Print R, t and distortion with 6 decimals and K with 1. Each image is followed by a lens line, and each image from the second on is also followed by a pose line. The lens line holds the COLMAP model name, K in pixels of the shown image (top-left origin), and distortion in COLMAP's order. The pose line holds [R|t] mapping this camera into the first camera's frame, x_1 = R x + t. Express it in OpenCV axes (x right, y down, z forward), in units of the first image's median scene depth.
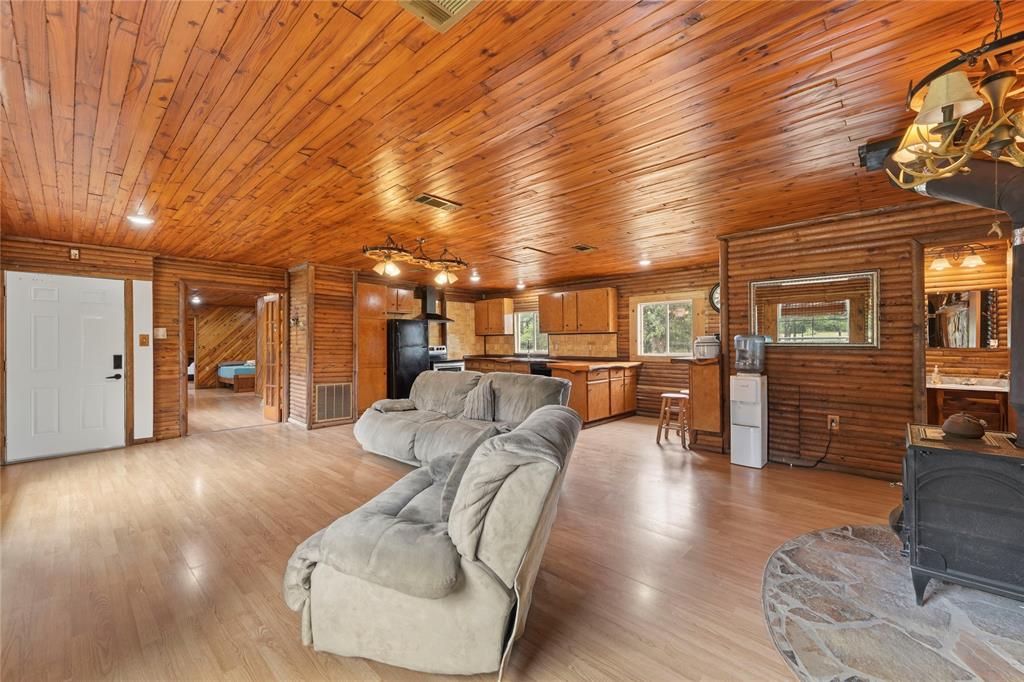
lens RADIAL K [[408.0, 0, 503.7], [0, 408.0, 341.3], [0, 0, 1]] dist [0.009729, -0.001926]
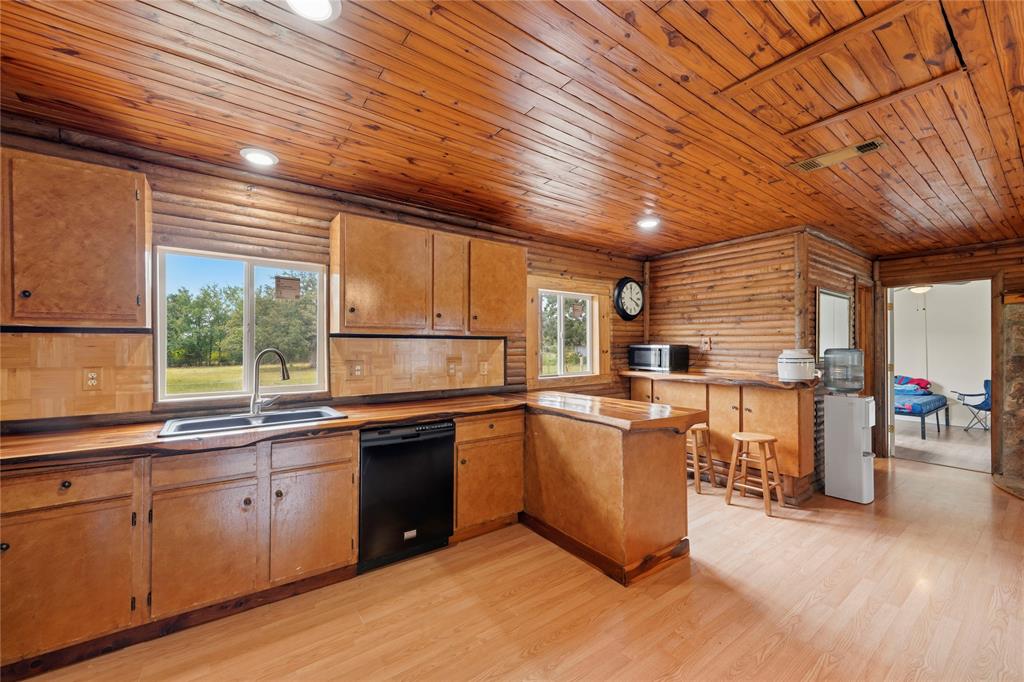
lens RADIAL K [[408.0, 0, 506.6], [0, 408.0, 343.4], [0, 0, 1]] dist [0.009729, -0.001926]
pose [[0.190002, 0.012511, 0.981704, -0.229418], [-0.003176, 0.999921, -0.012129, -0.007526], [-0.981779, -0.000813, 0.190026, 0.890773]]
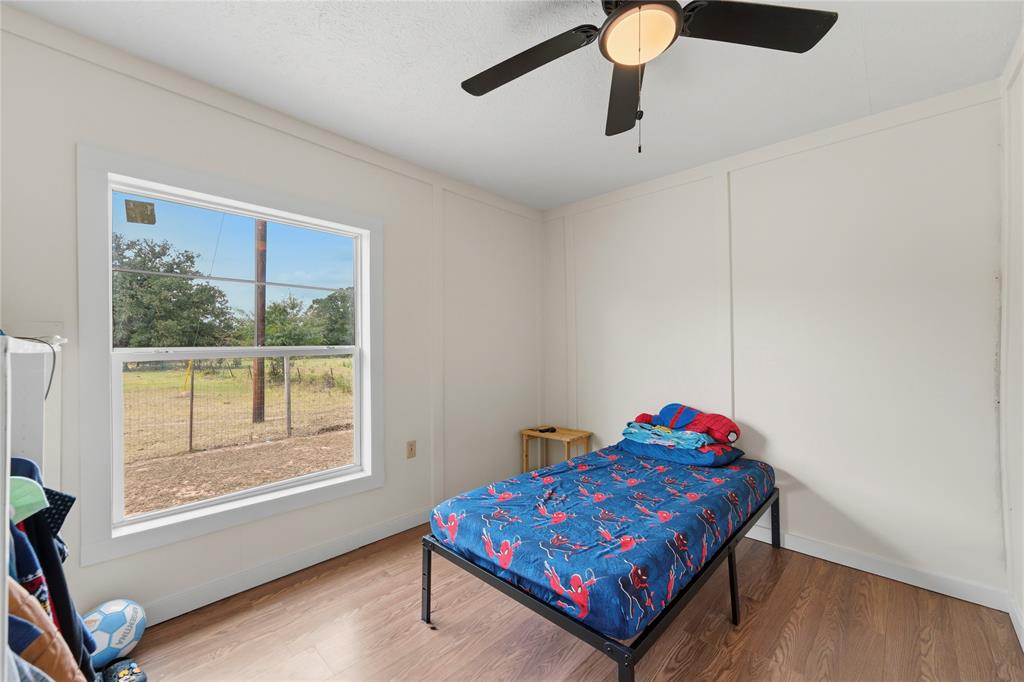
lens RADIAL K [[408.0, 0, 518.4], [0, 408.0, 346.2], [0, 0, 1]] dist [0.009729, -0.001926]
pose [[-0.011064, 0.014315, 0.999836, 0.564145], [-0.012177, 0.999821, -0.014450, 0.011374], [-0.999865, -0.012335, -0.010888, 0.288703]]
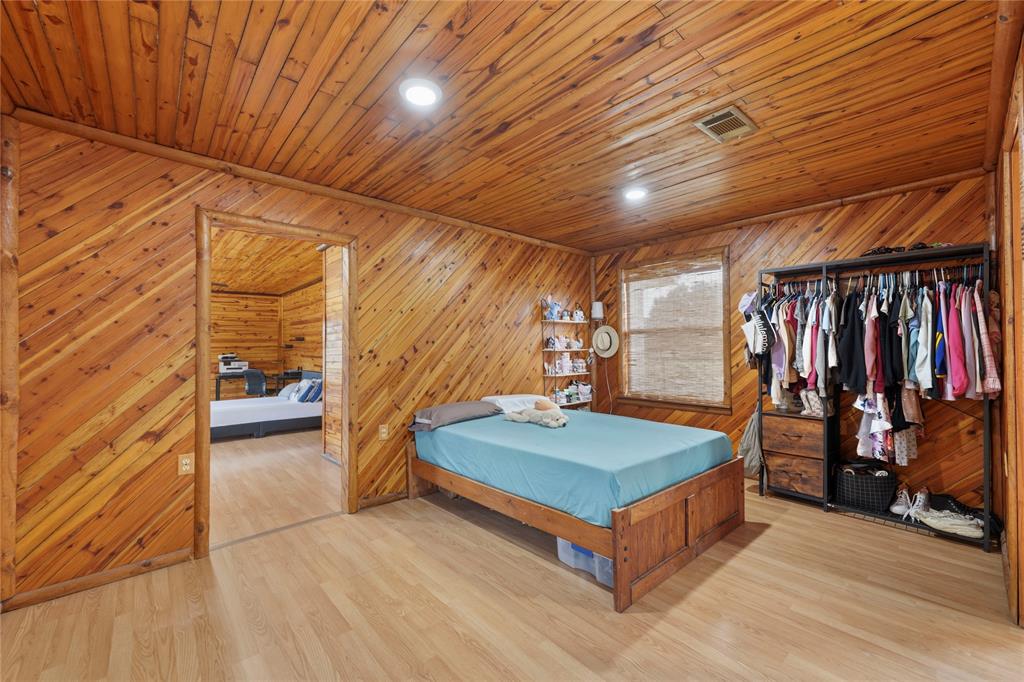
lens RADIAL K [[408.0, 0, 506.2], [0, 408.0, 345.6], [0, 0, 1]] dist [0.009729, -0.001926]
pose [[0.996253, -0.003691, -0.086402, -0.951438], [0.003897, 0.999990, 0.002215, 0.011950], [0.086393, -0.002543, 0.996258, 1.128897]]
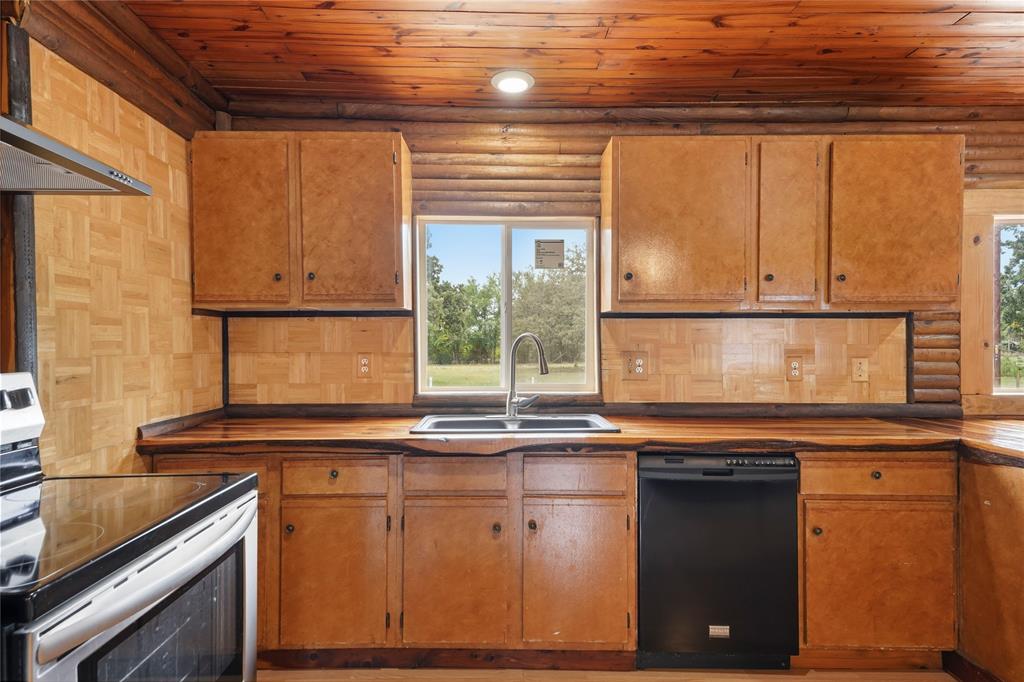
lens RADIAL K [[571.7, 0, 503.4], [0, 571.7, 342.5], [0, 0, 1]] dist [0.050515, -0.014616]
pose [[0.721203, 0.004342, 0.692710, -0.196007], [-0.005148, 0.999986, -0.000908, -0.000226], [-0.692705, -0.002911, 0.721215, 0.895545]]
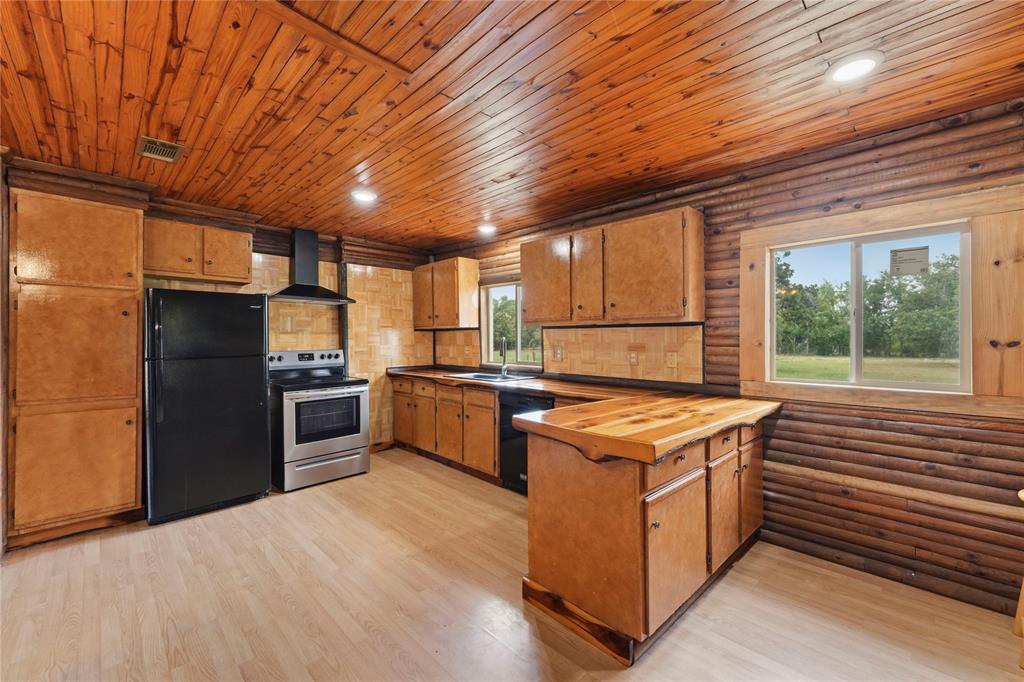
lens RADIAL K [[408.0, 0, 499.7], [0, 408.0, 337.9], [0, 0, 1]] dist [0.009729, -0.001926]
pose [[0.998703, 0.000255, -0.050915, 0.094600], [-0.000026, 0.999990, 0.004500, -0.008025], [0.050916, -0.004493, 0.998693, 0.577189]]
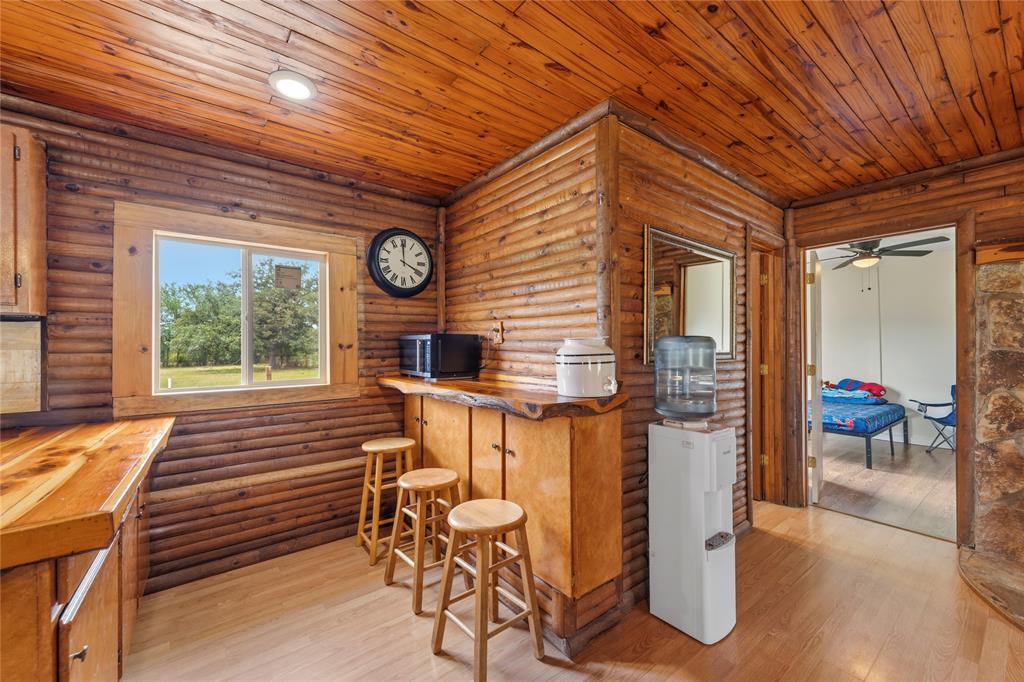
lens RADIAL K [[408.0, 0, 505.7], [0, 408.0, 343.3], [0, 0, 1]] dist [0.009729, -0.001926]
pose [[0.165931, 0.011748, 0.986067, 0.061250], [-0.000150, 0.999929, -0.011887, -0.001564], [-0.986137, 0.001824, 0.165921, 0.650507]]
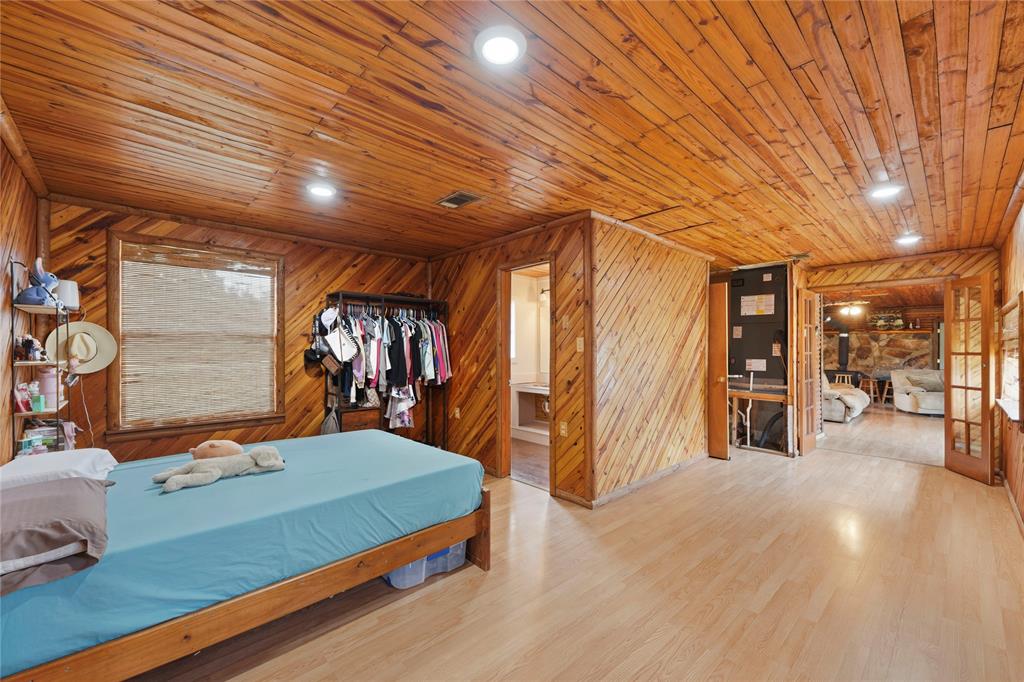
lens RADIAL K [[408.0, 0, 498.8], [0, 408.0, 353.4], [0, 0, 1]] dist [0.009729, -0.001926]
pose [[0.079371, -0.007435, 0.996817, -1.285863], [-0.010408, 0.999911, 0.008287, 0.004348], [-0.996791, -0.011033, 0.079287, 1.408864]]
